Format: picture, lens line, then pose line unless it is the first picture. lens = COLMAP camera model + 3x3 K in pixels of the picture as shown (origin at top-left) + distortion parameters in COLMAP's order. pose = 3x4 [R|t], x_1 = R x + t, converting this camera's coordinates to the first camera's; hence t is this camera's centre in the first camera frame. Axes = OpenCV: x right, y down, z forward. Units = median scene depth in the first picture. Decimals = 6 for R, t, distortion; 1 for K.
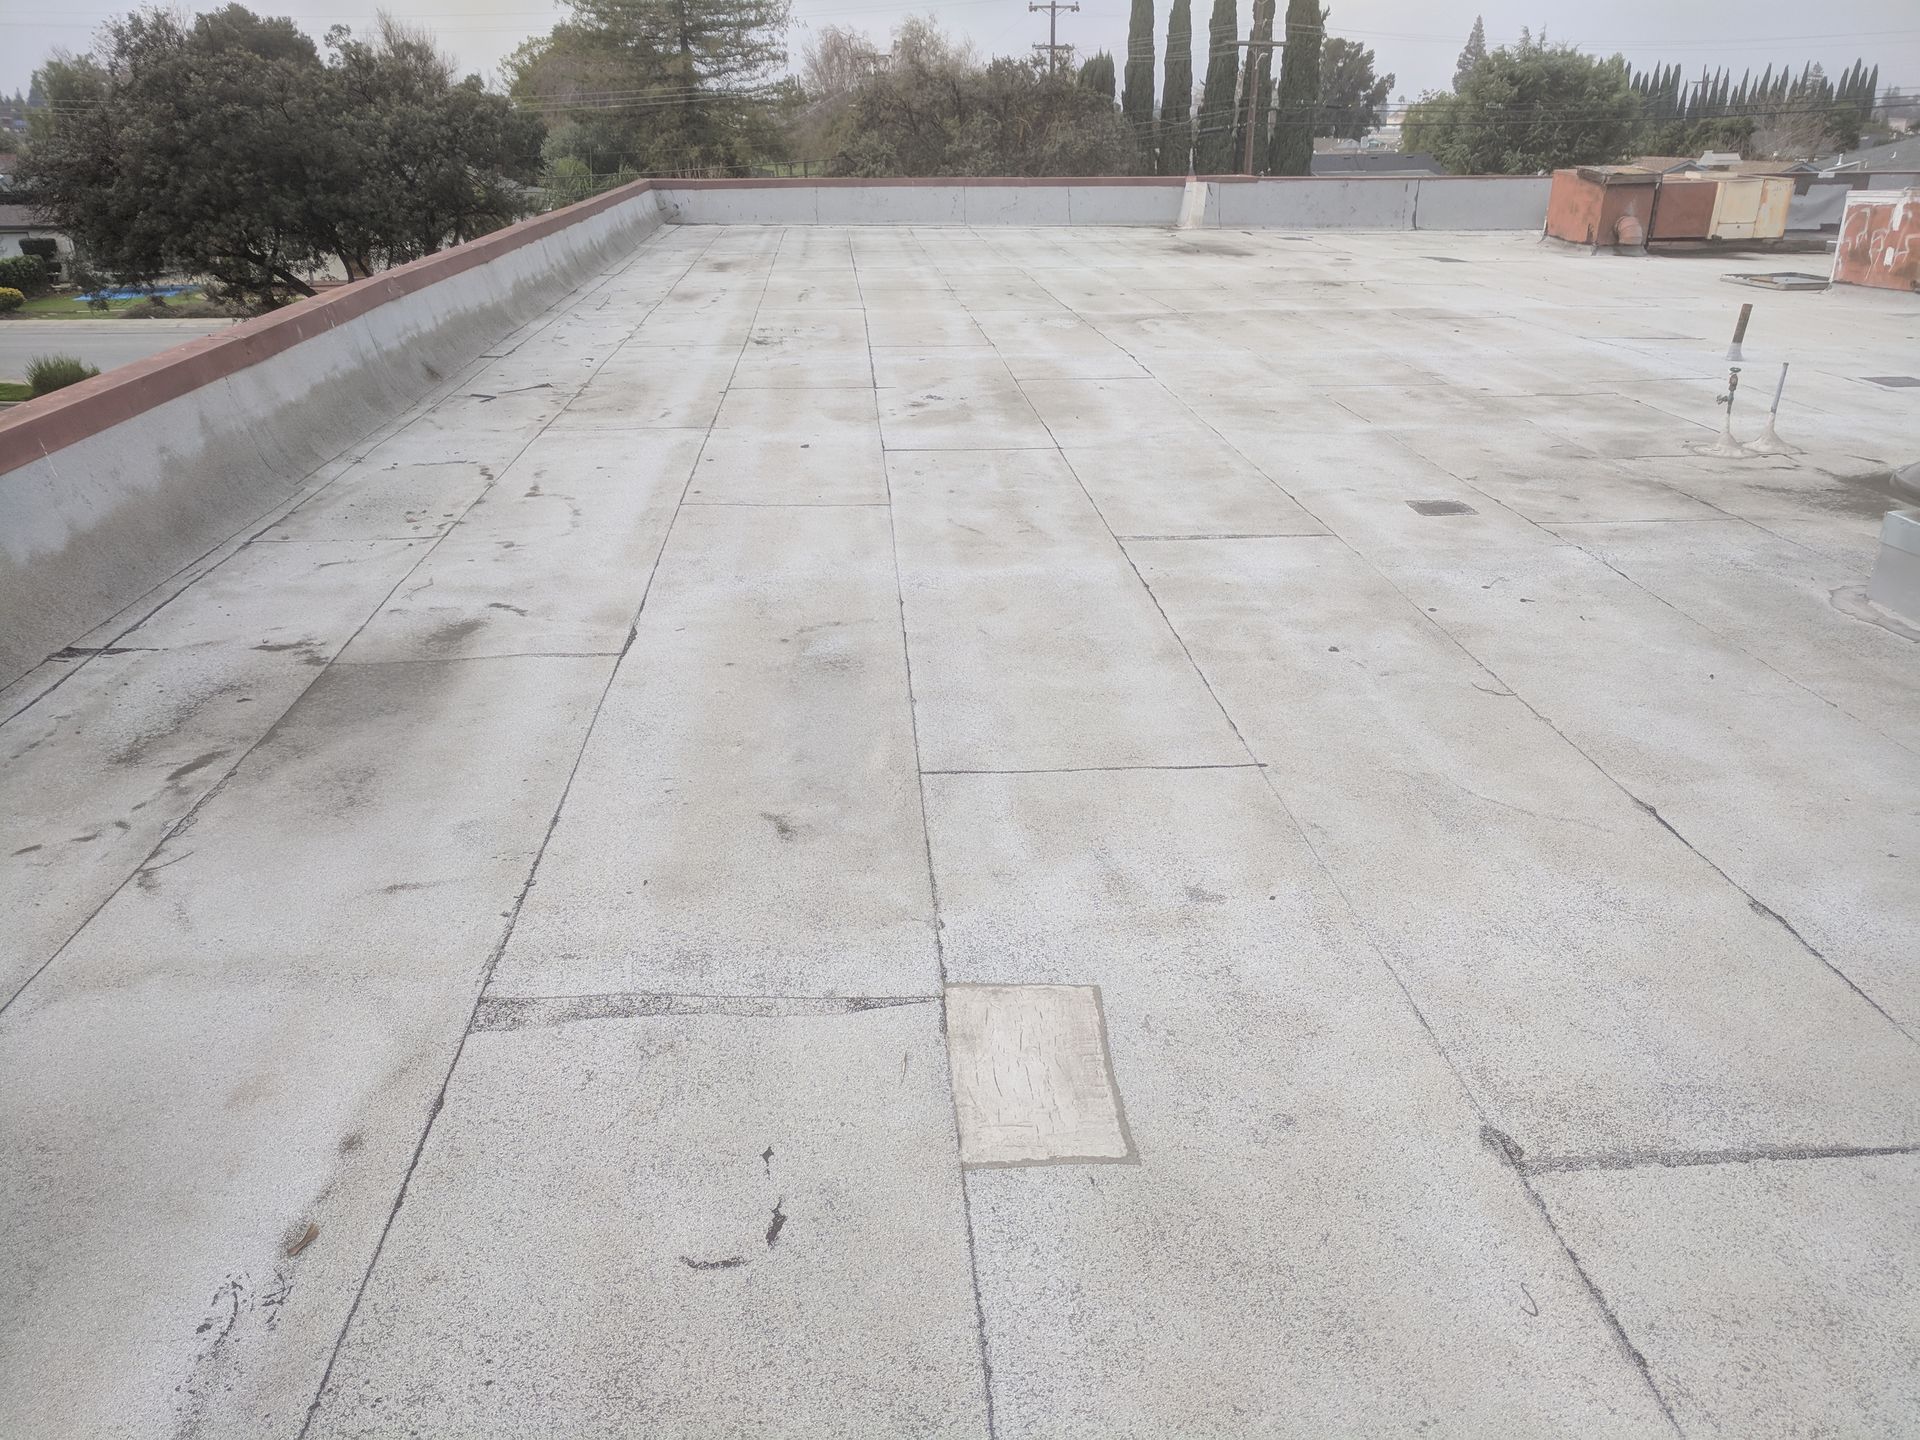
lens RADIAL K [[1448.3, 0, 959.3], [0, 1448.3, 717.5], [0, 0, 1]] dist [0.001561, 0.011817]
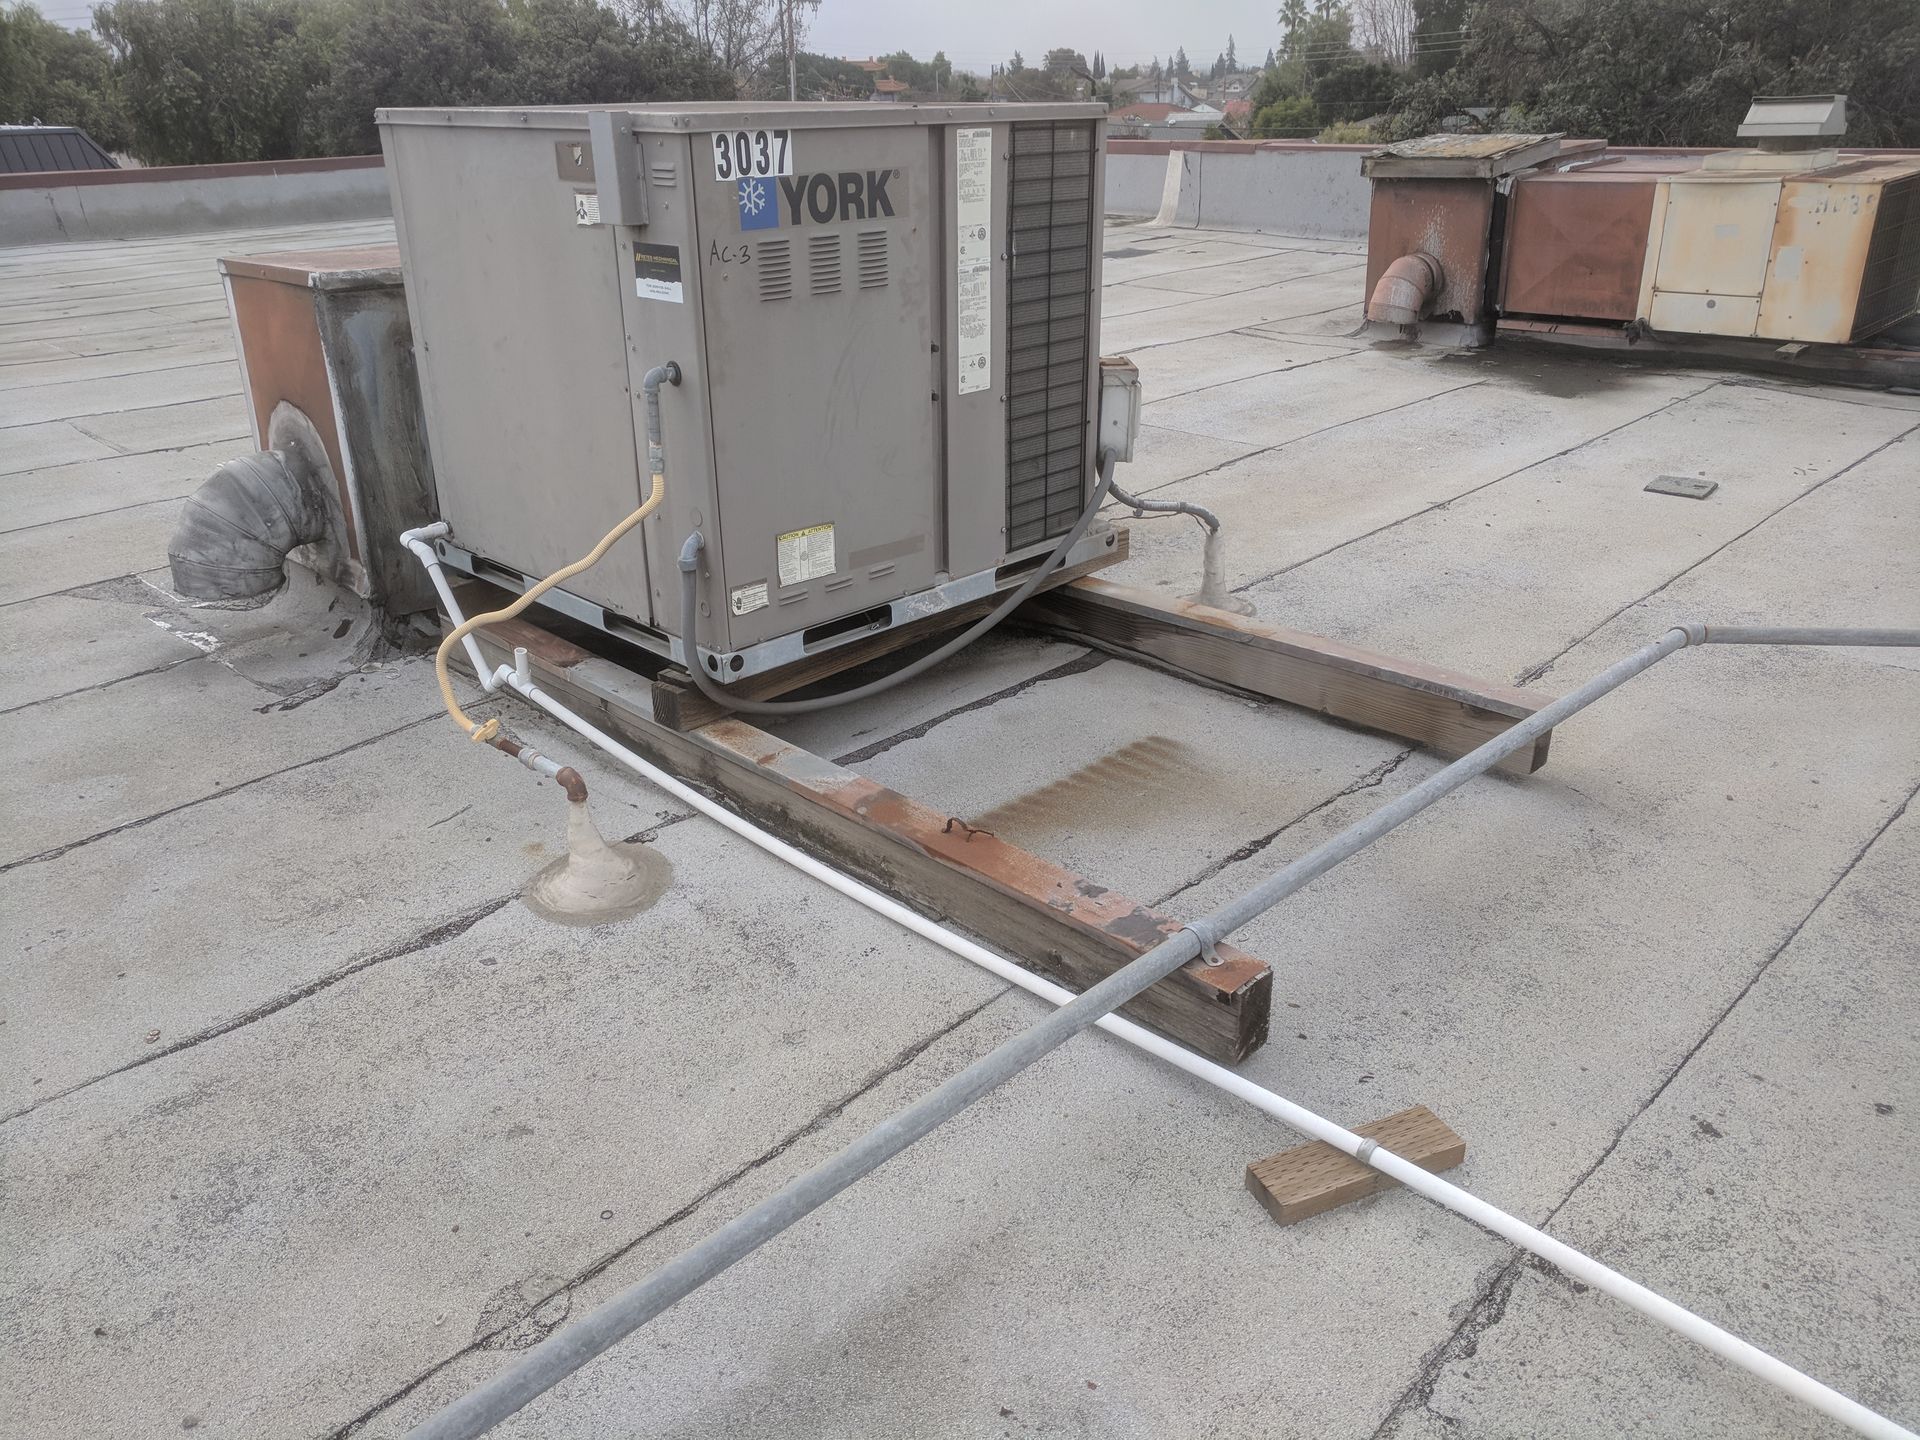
lens RADIAL K [[1440.0, 0, 963.4], [0, 1440.0, 721.4], [0, 0, 1]] dist [0.003010, 0.012612]
pose [[0.656679, 0.293892, -0.694550, 0.194557], [-0.266745, 0.951928, 0.150598, -0.066354], [0.705422, 0.086373, 0.703506, 0.168672]]
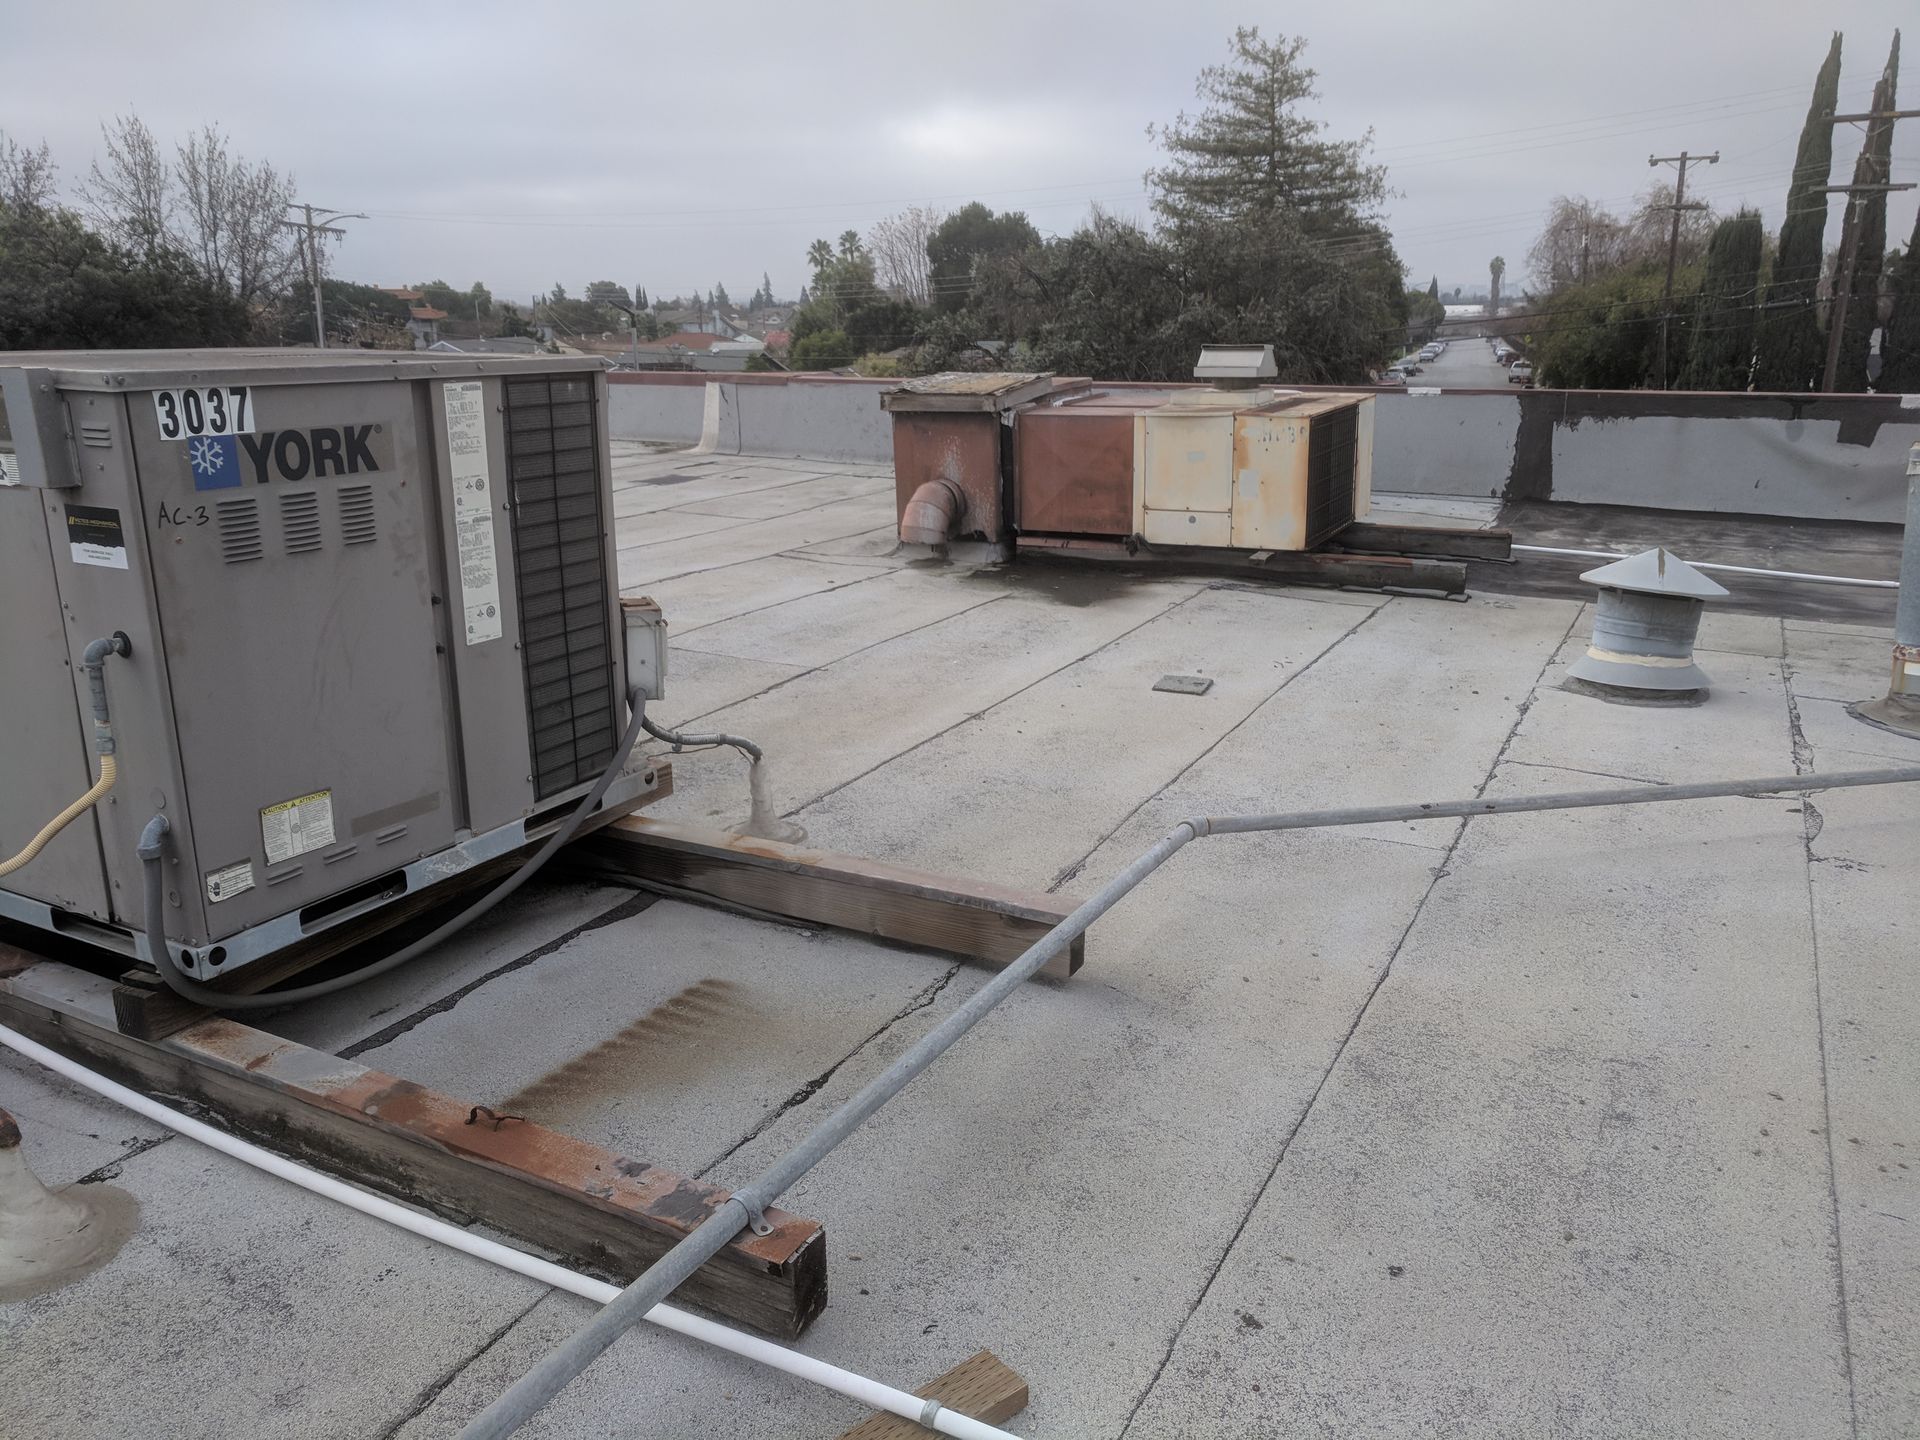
lens RADIAL K [[1448.3, 0, 959.3], [0, 1448.3, 717.5], [0, 0, 1]] dist [0.001561, 0.011817]
pose [[0.846683, 0.140885, -0.513107, 0.195281], [-0.196794, 0.978846, -0.055968, -0.067756], [0.494368, 0.148364, 0.856498, 0.169957]]
